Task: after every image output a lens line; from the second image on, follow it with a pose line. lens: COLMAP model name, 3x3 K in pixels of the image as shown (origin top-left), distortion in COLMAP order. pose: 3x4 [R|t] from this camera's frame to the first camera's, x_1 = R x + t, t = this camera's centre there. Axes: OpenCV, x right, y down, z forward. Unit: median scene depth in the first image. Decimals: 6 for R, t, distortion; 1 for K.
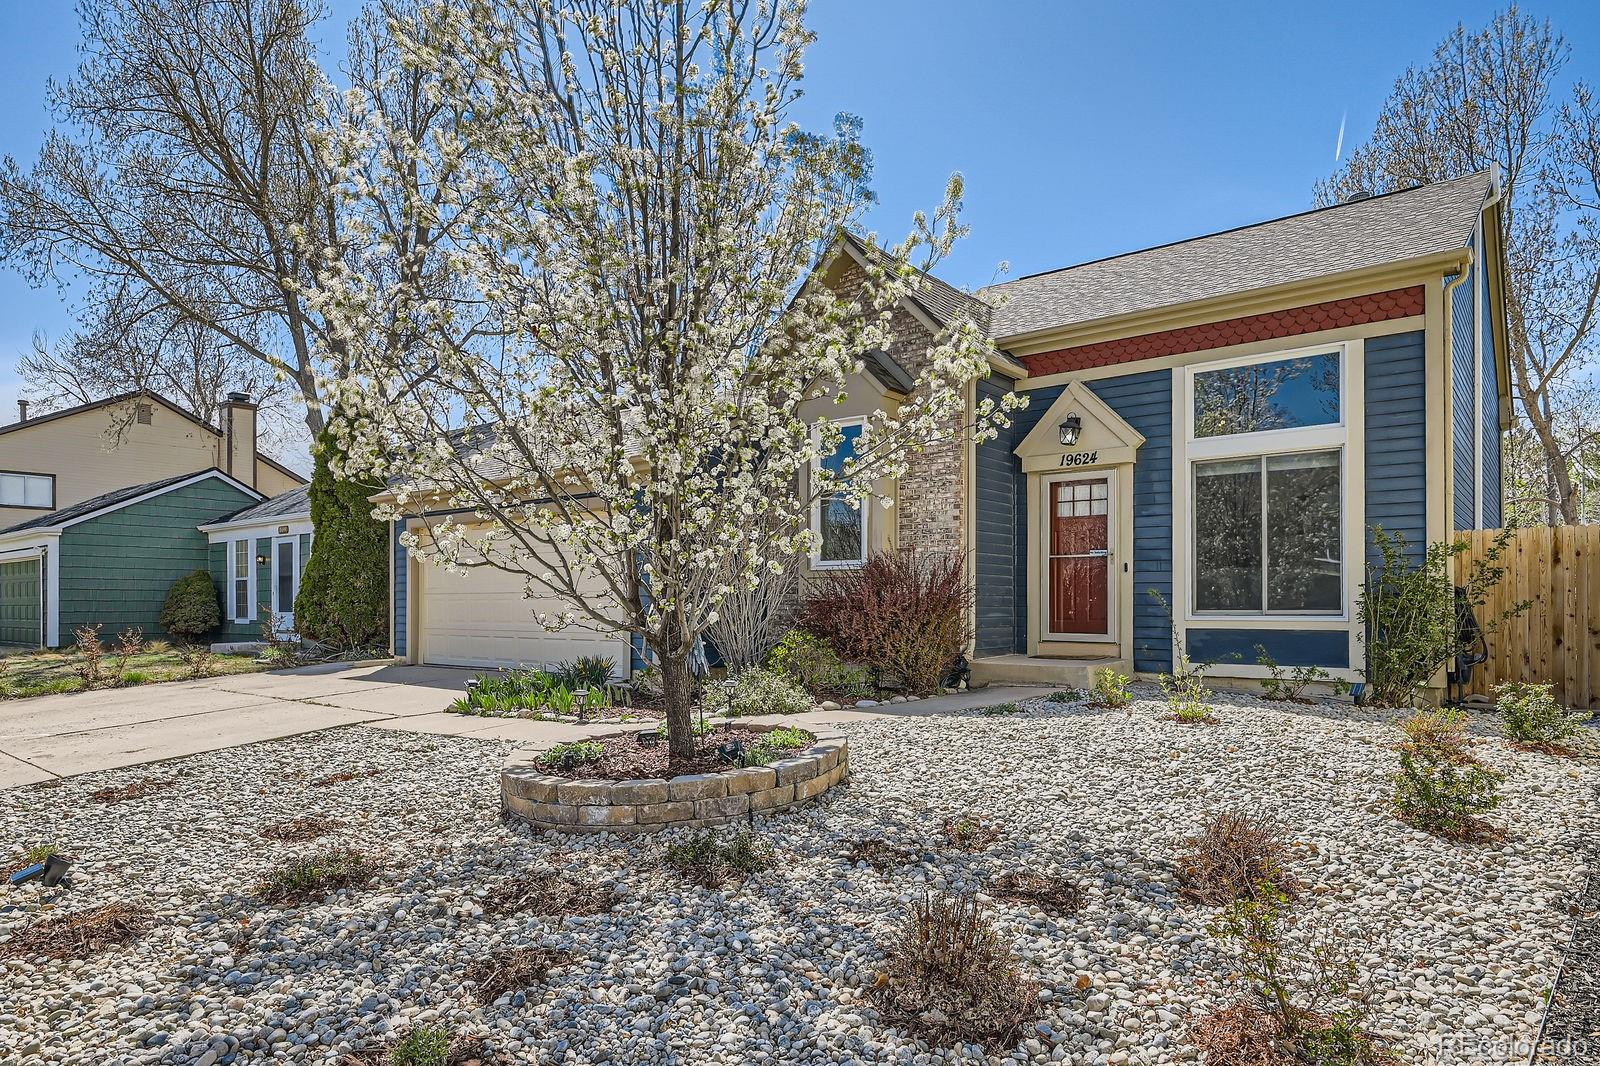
lens RADIAL K [[934.2, 0, 723.1], [0, 934.2, 582.6], [0, 0, 1]] dist [-0.005780, -0.000506]
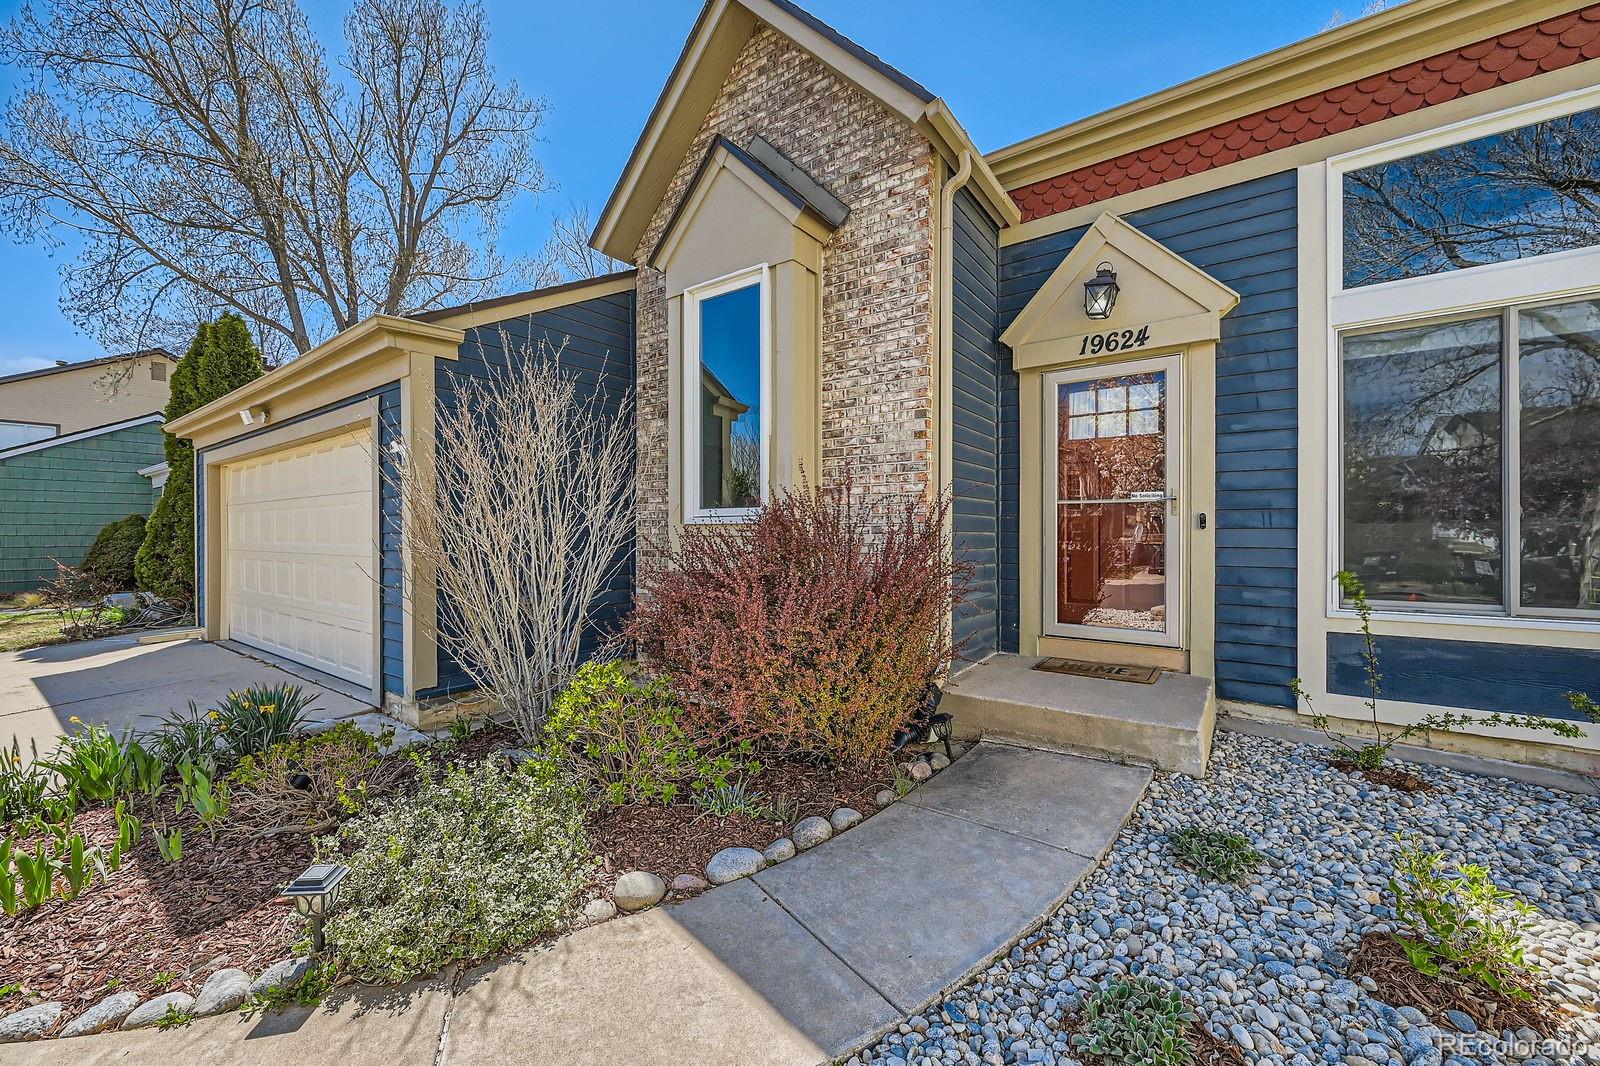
lens RADIAL K [[598.4, 0, 801.4], [0, 598.4, 527.7], [0, 0, 1]] dist [0.003863, 0.000114]
pose [[0.991621, -0.004767, 0.129097, 0.130691], [0.002786, 0.999876, 0.015522, -0.018355], [-0.129155, -0.015032, 0.991510, 0.646133]]
